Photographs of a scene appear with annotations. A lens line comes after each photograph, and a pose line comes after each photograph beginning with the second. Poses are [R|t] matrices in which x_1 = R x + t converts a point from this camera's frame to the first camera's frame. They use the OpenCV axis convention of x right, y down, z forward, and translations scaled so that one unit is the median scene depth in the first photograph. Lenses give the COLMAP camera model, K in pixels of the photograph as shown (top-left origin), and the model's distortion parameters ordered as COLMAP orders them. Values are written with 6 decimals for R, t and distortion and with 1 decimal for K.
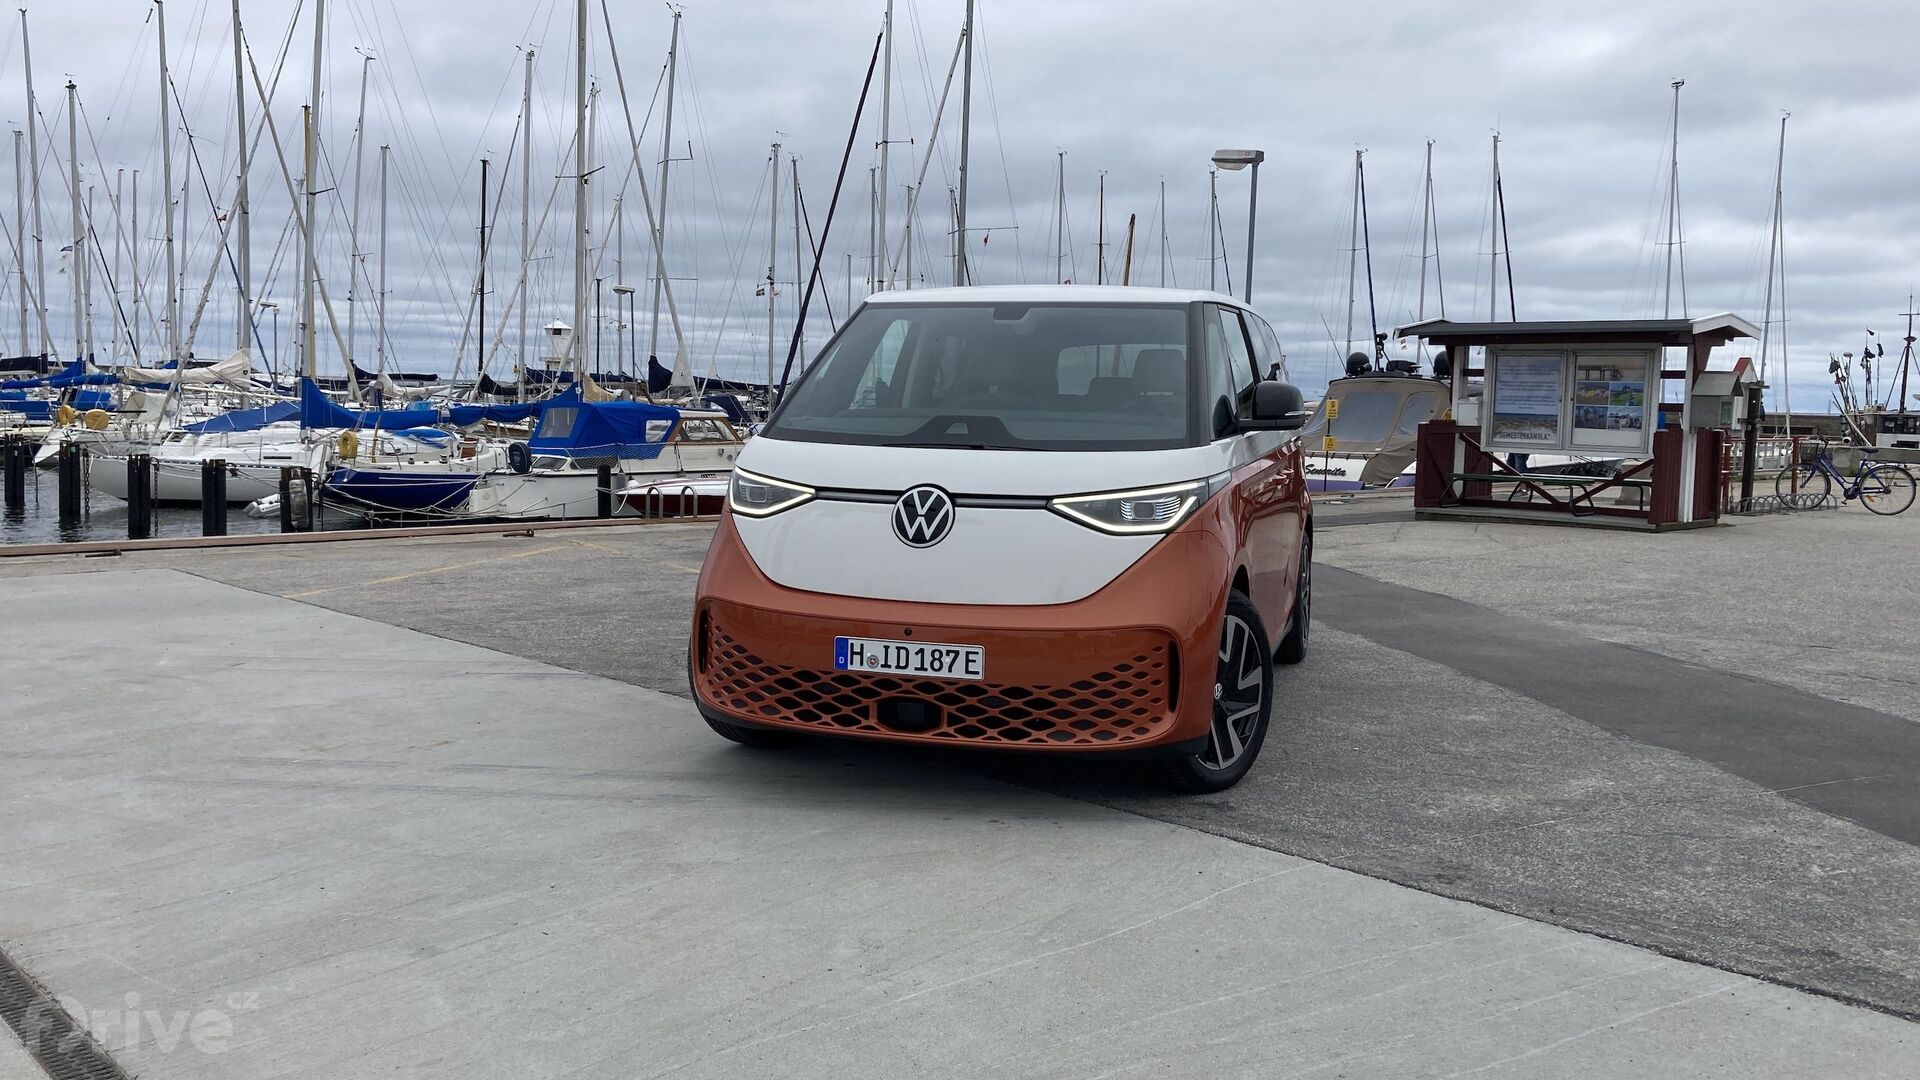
lens RADIAL K [[1577.2, 0, 918.8], [0, 1577.2, 495.9], [0, 0, 1]] dist [0.069265, -0.149672]
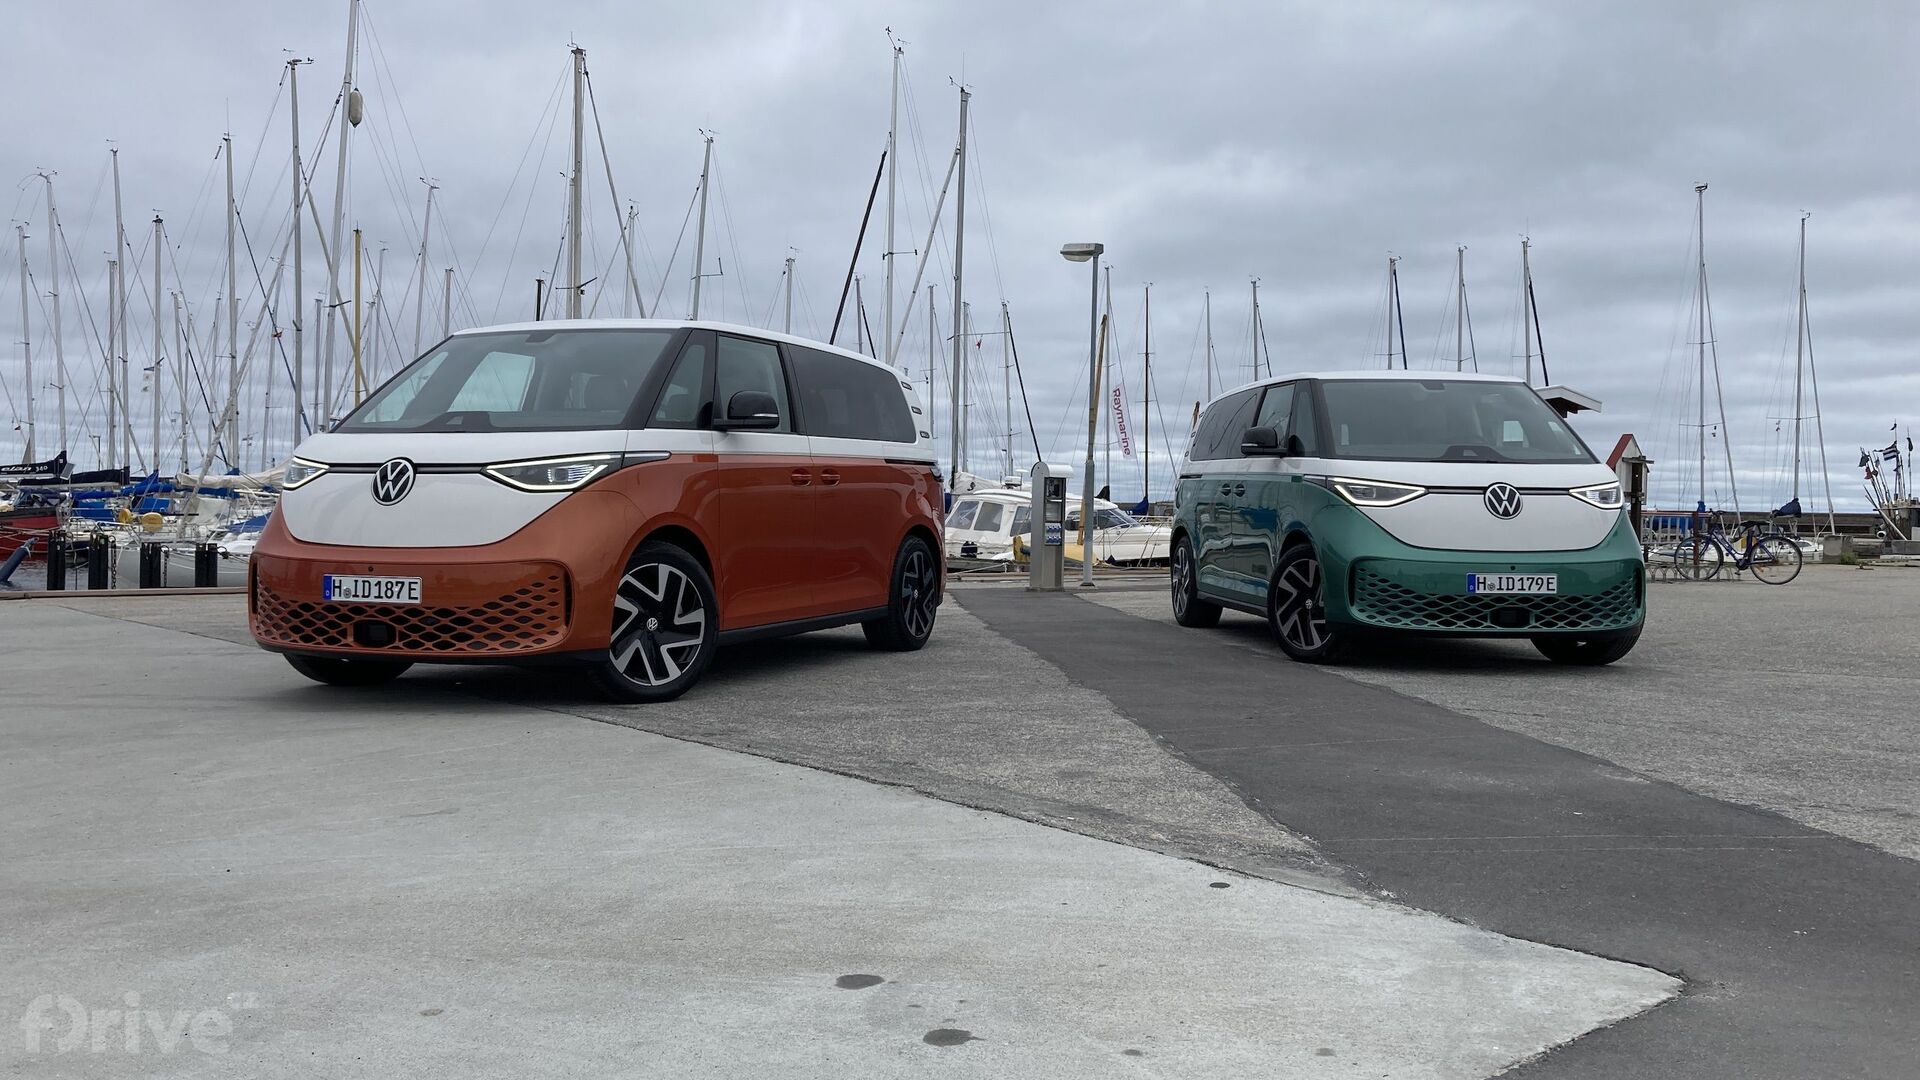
lens RADIAL K [[1574.8, 0, 960.0], [0, 1574.8, 540.0], [0, 0, 1]] dist [0.012716, -0.003181]
pose [[0.998843, -0.009126, -0.047215, 0.524377], [0.006881, 0.998848, -0.047484, 0.124642], [0.047594, 0.047105, 0.997755, -0.259054]]
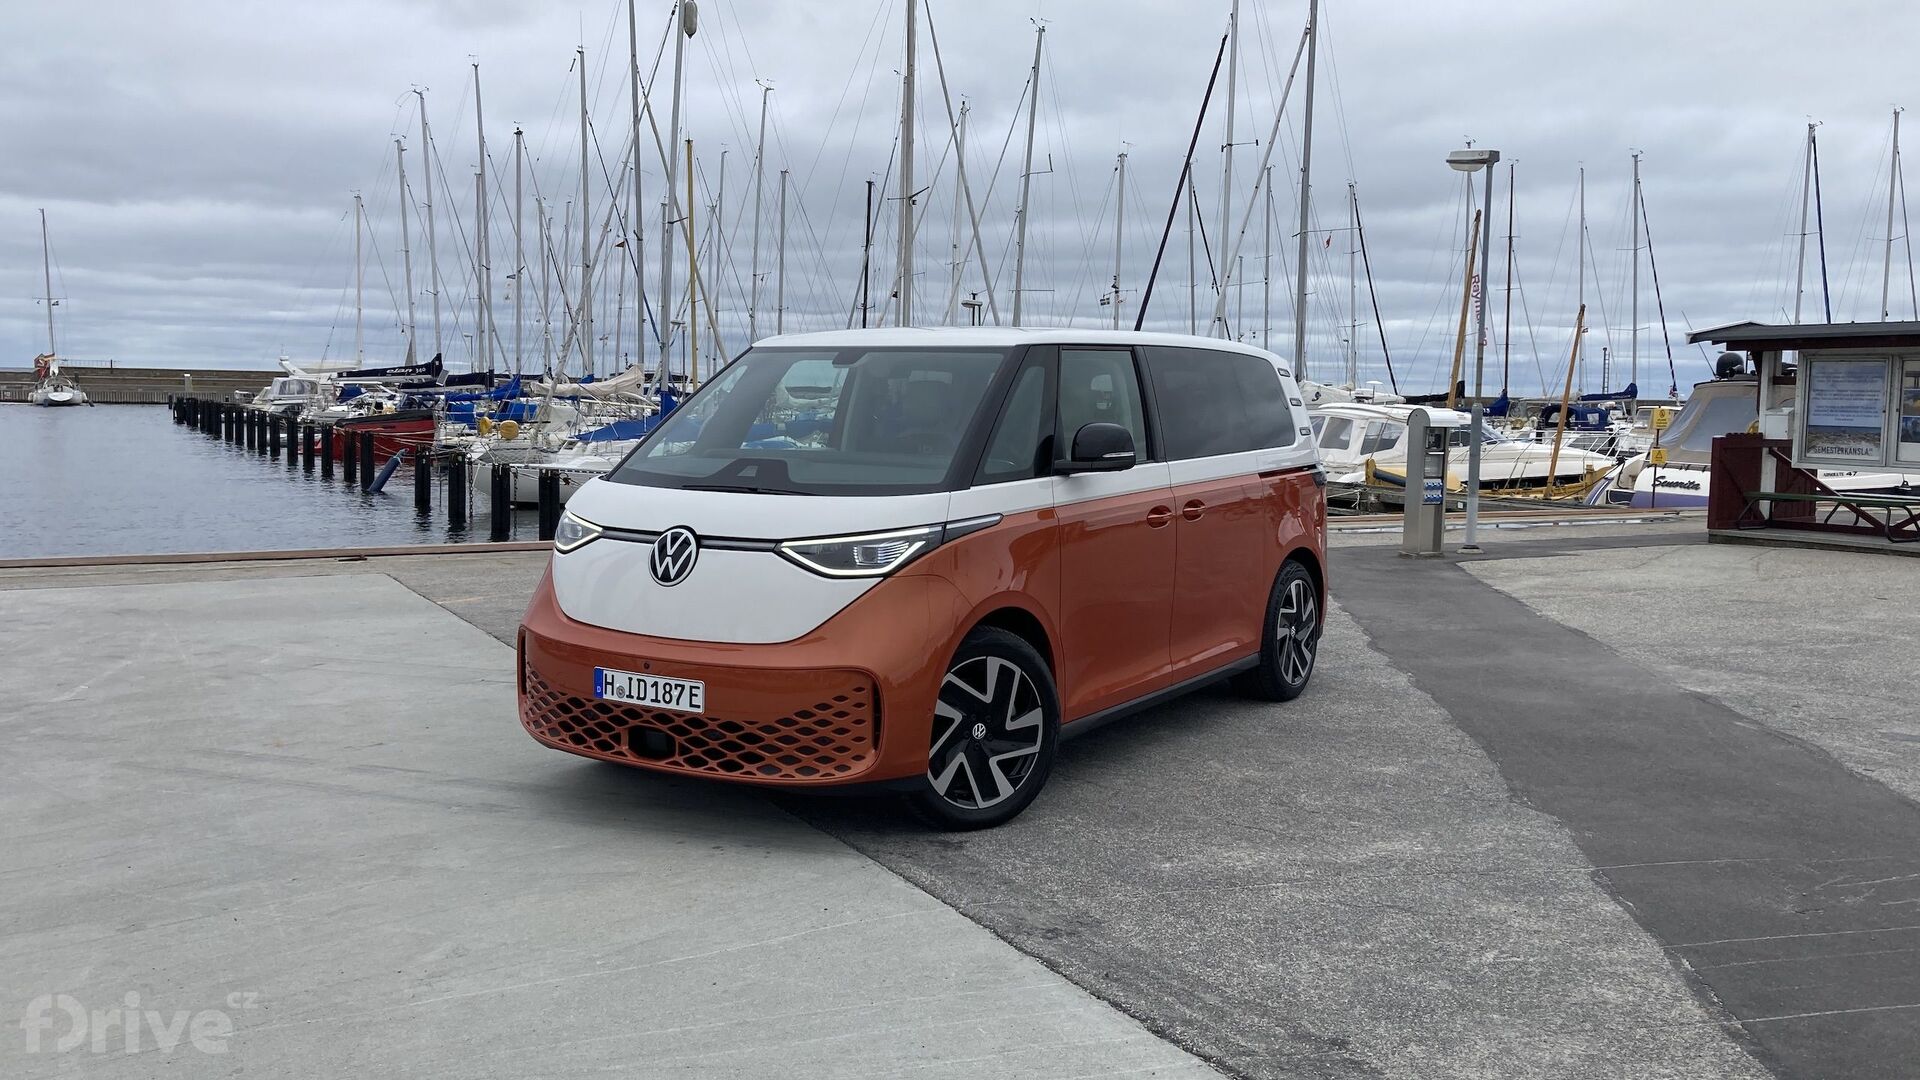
lens RADIAL K [[1570.3, 0, 953.4], [0, 1570.3, 510.5], [0, 0, 1]] dist [0.114483, -0.199724]
pose [[0.967149, 0.008753, -0.254059, 0.454649], [-0.007004, 0.999945, 0.007790, -0.027803], [0.254114, -0.005754, 0.967157, 0.020465]]
